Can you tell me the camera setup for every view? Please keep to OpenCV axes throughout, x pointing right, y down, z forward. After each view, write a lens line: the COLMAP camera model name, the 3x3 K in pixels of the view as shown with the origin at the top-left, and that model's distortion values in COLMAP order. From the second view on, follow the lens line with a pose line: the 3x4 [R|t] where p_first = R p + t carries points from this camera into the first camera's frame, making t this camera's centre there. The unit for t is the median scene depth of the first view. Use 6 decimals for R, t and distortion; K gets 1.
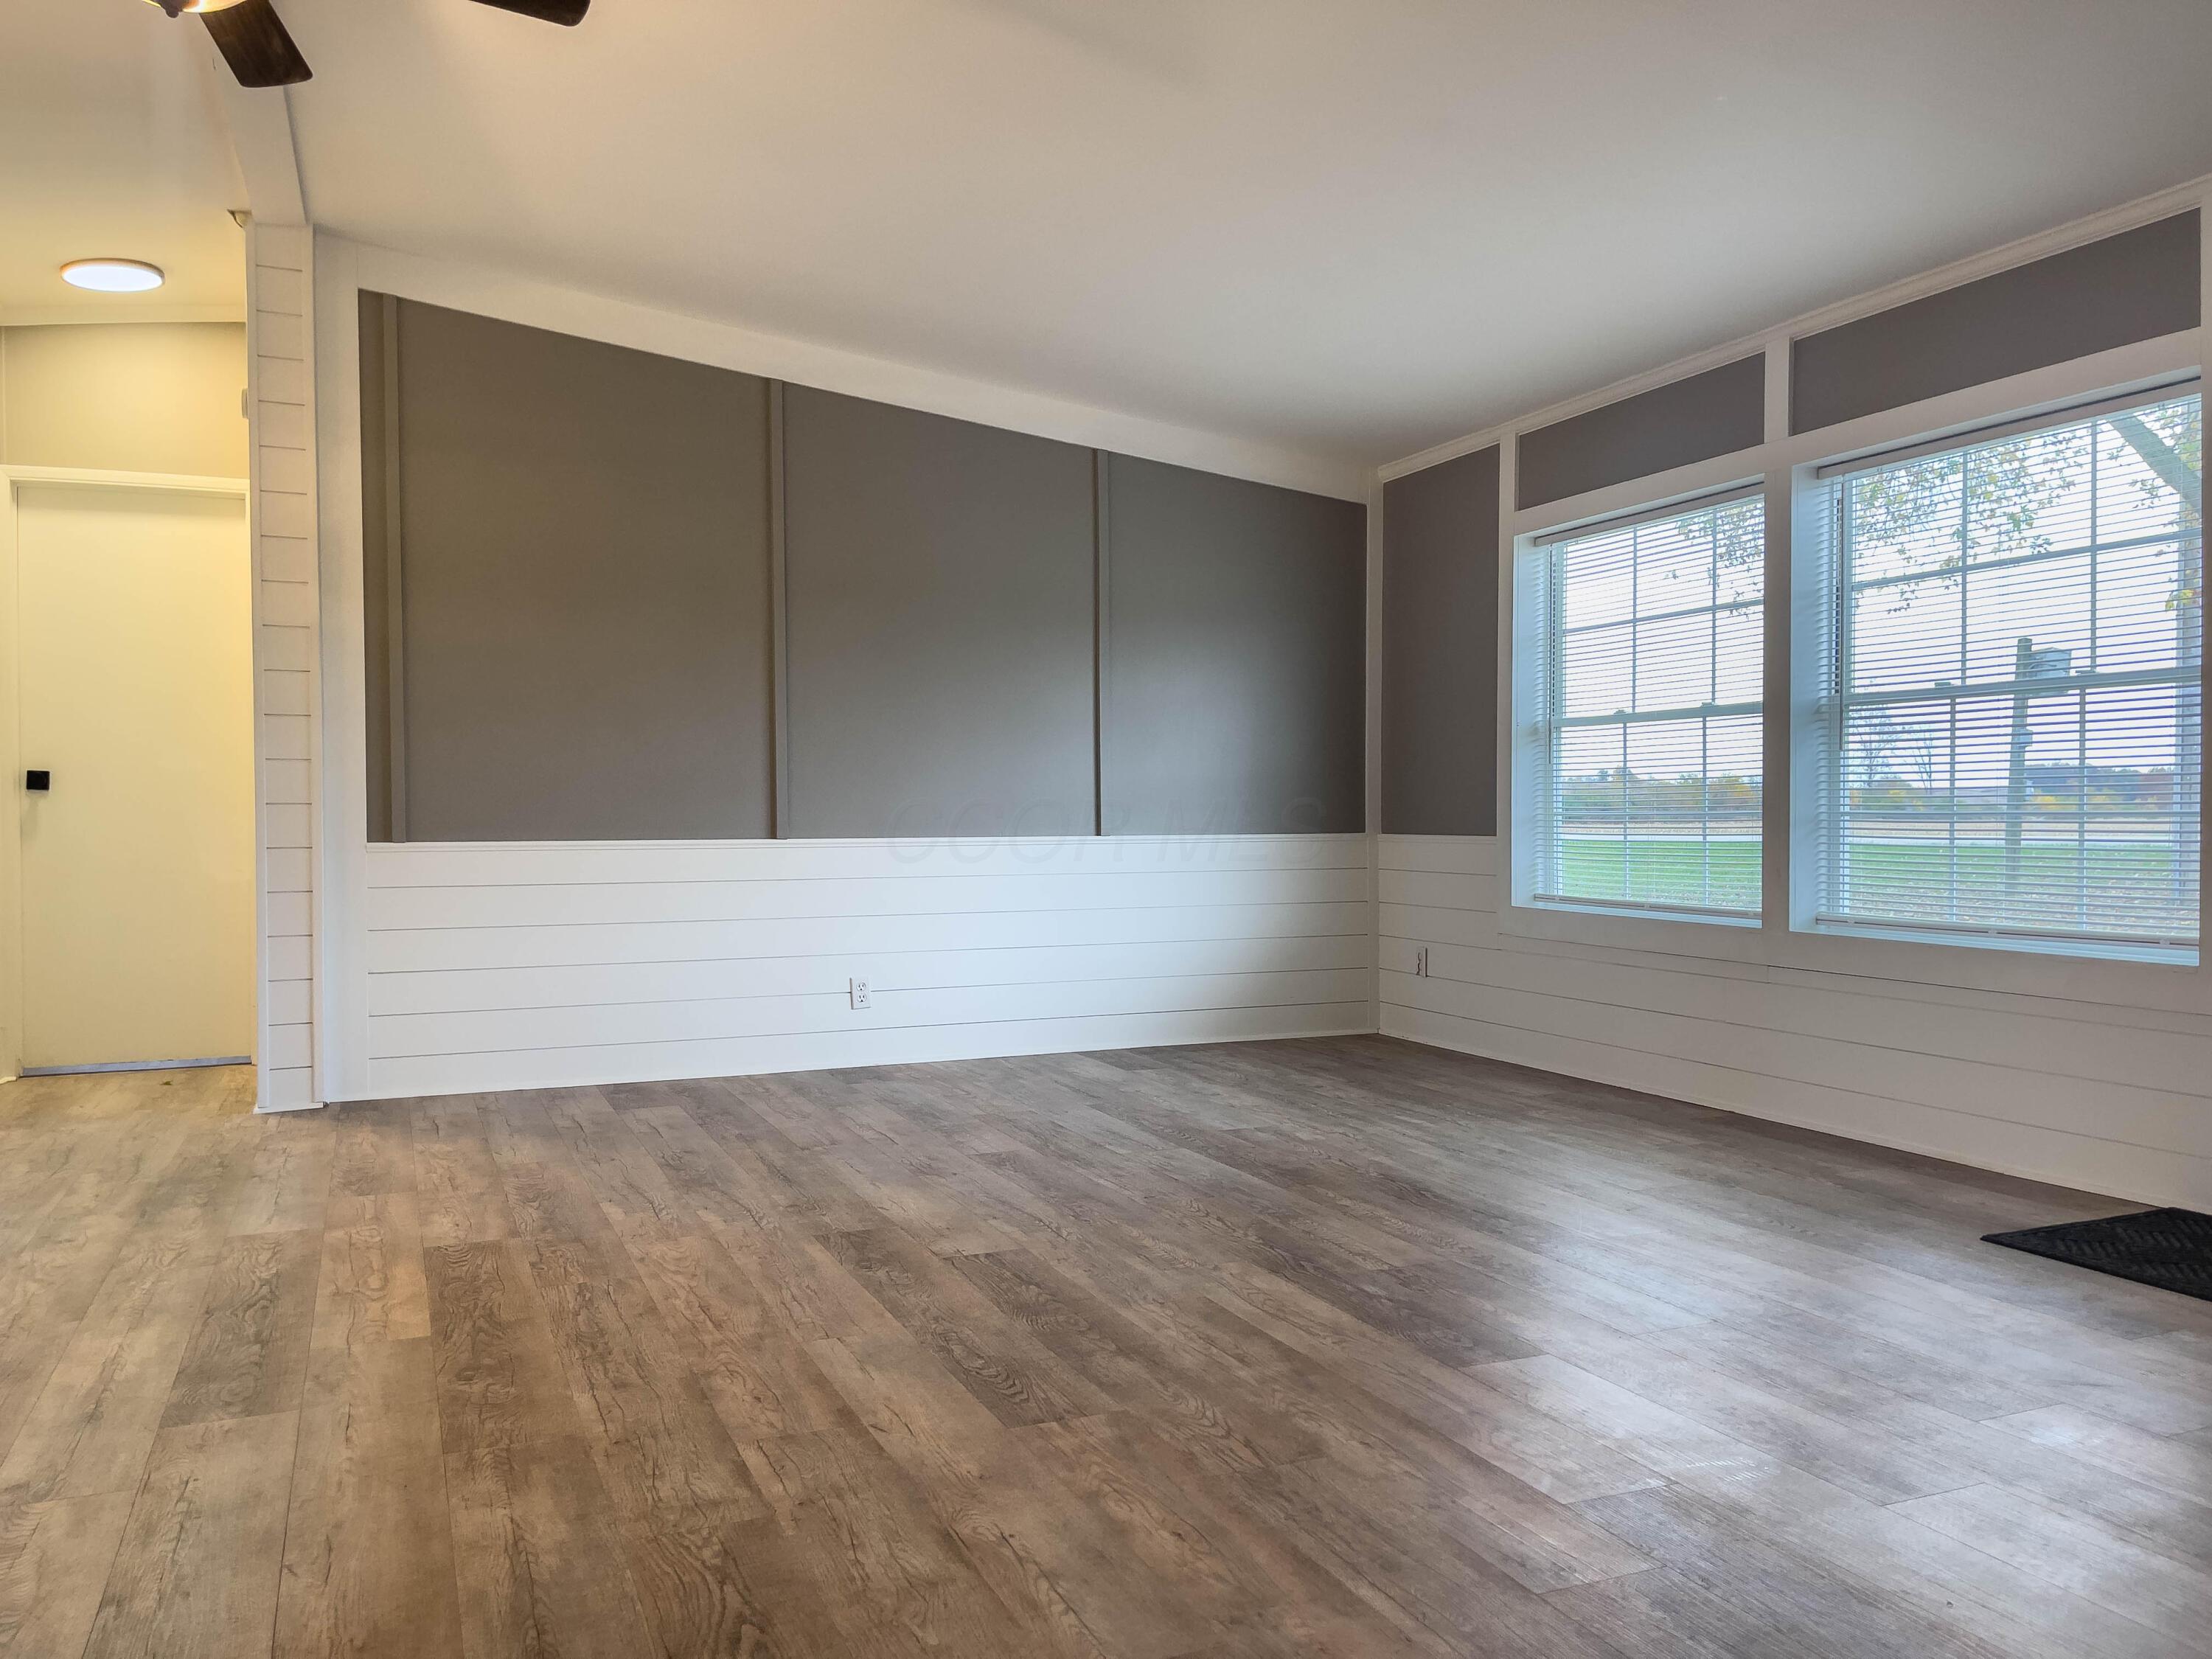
lens RADIAL K [[1659.3, 0, 1086.3], [0, 1659.3, 826.0], [0, 0, 1]] dist [0.088331, -0.104603]
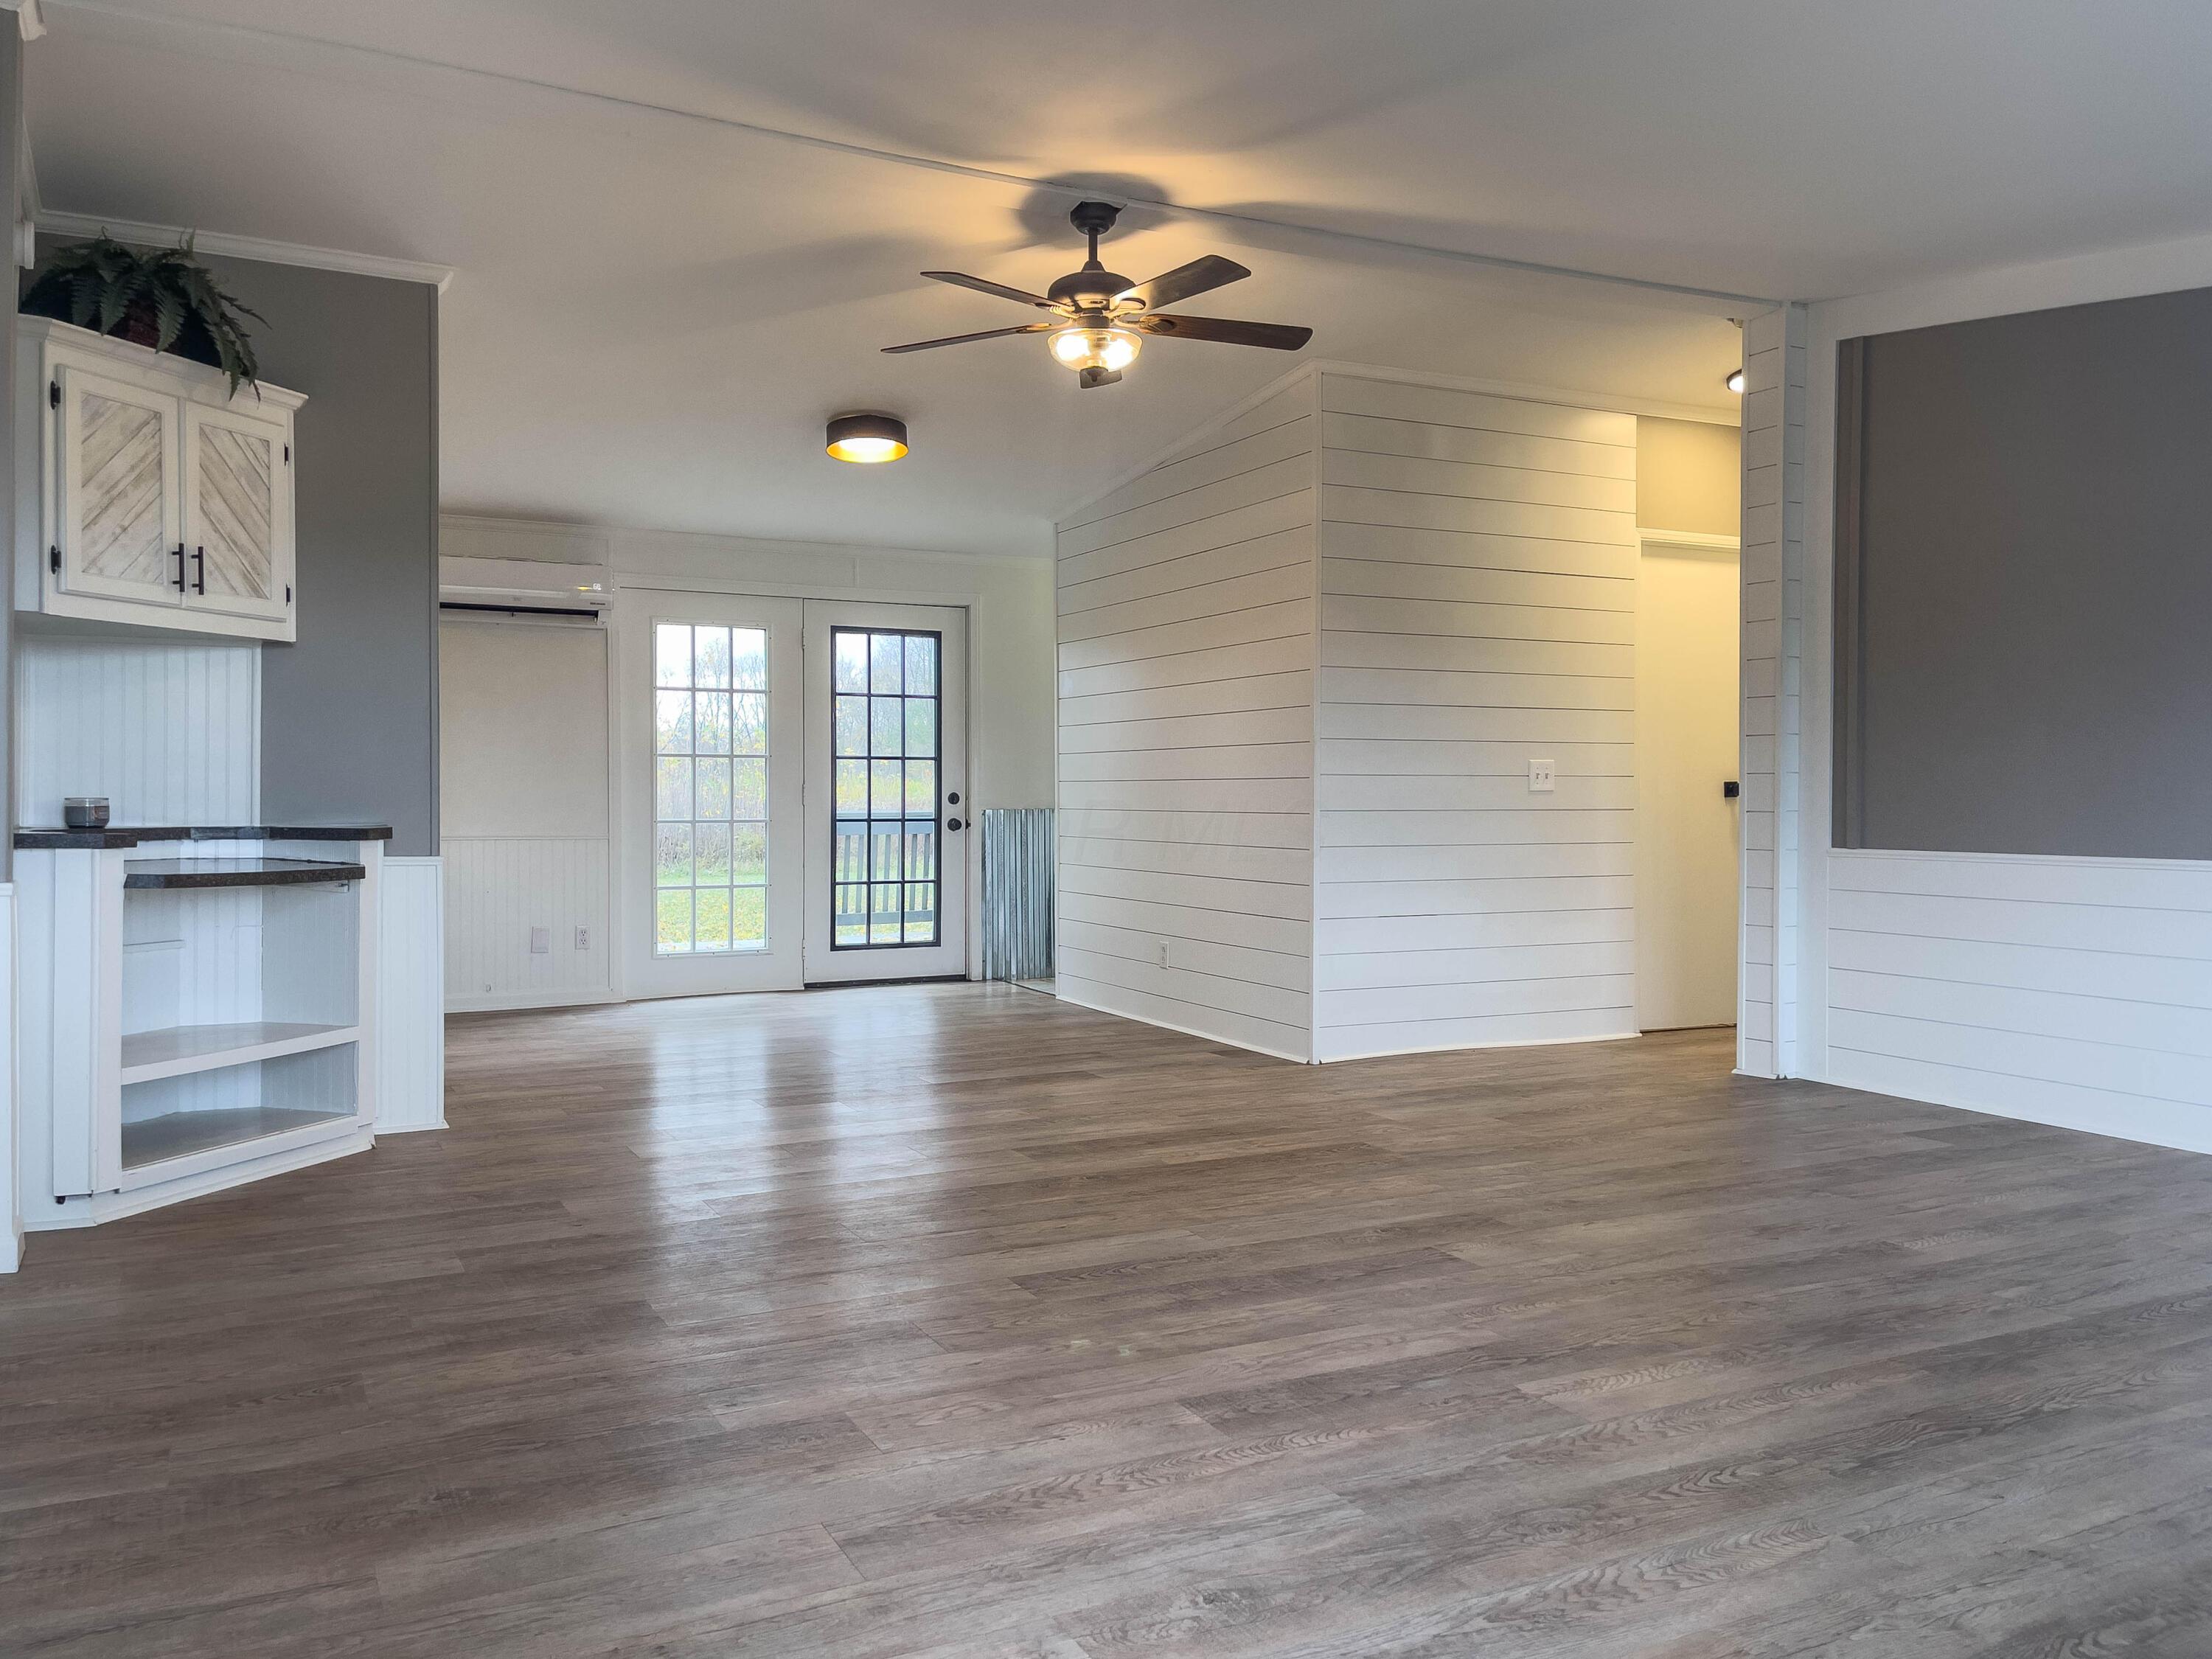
lens RADIAL K [[1668.1, 0, 1109.5], [0, 1668.1, 819.0], [0, 0, 1]] dist [0.077865, -0.089614]
pose [[0.073014, 0.017651, -0.997175, 1.031275], [-0.007343, 0.999826, 0.017160, -0.039413], [0.997304, 0.006069, 0.073130, 0.741518]]
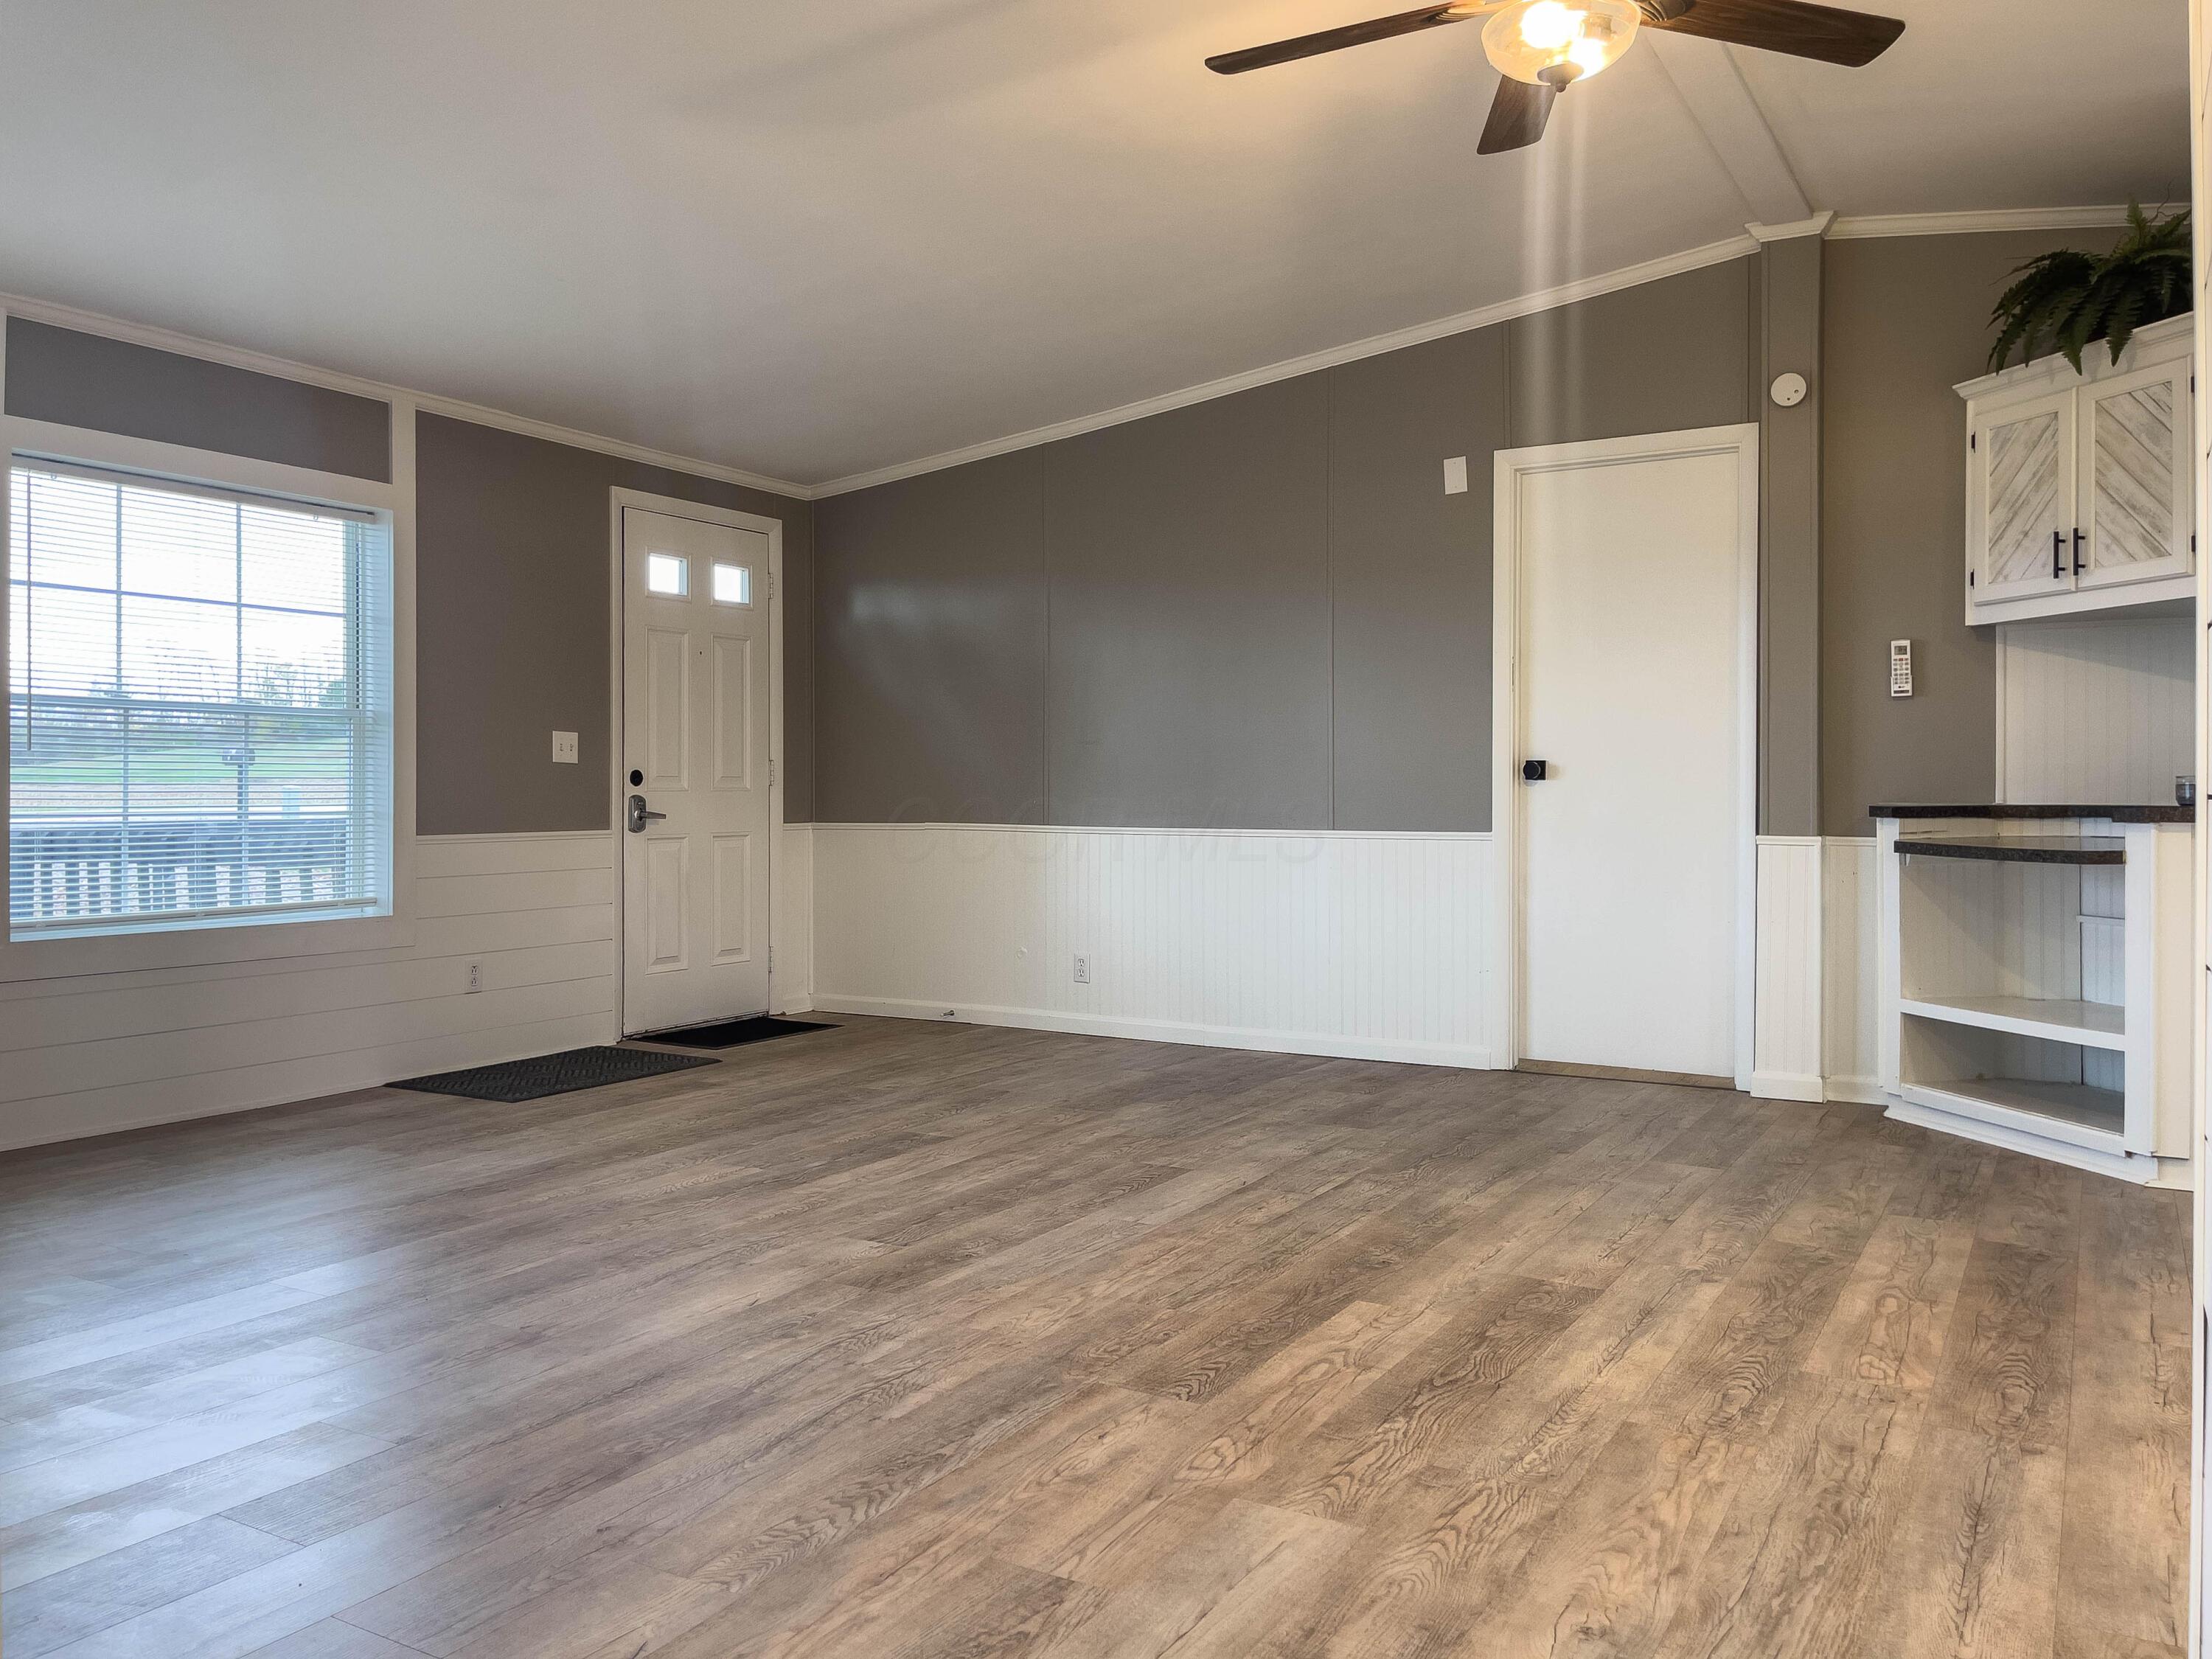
lens RADIAL K [[1673.5, 0, 1091.7], [0, 1673.5, 795.9], [0, 0, 1]] dist [0.083487, -0.081243]
pose [[-0.592196, 0.003833, 0.805785, -1.040811], [0.010003, 0.999947, 0.002595, -0.022413], [-0.805732, 0.009597, -0.592202, 1.590234]]
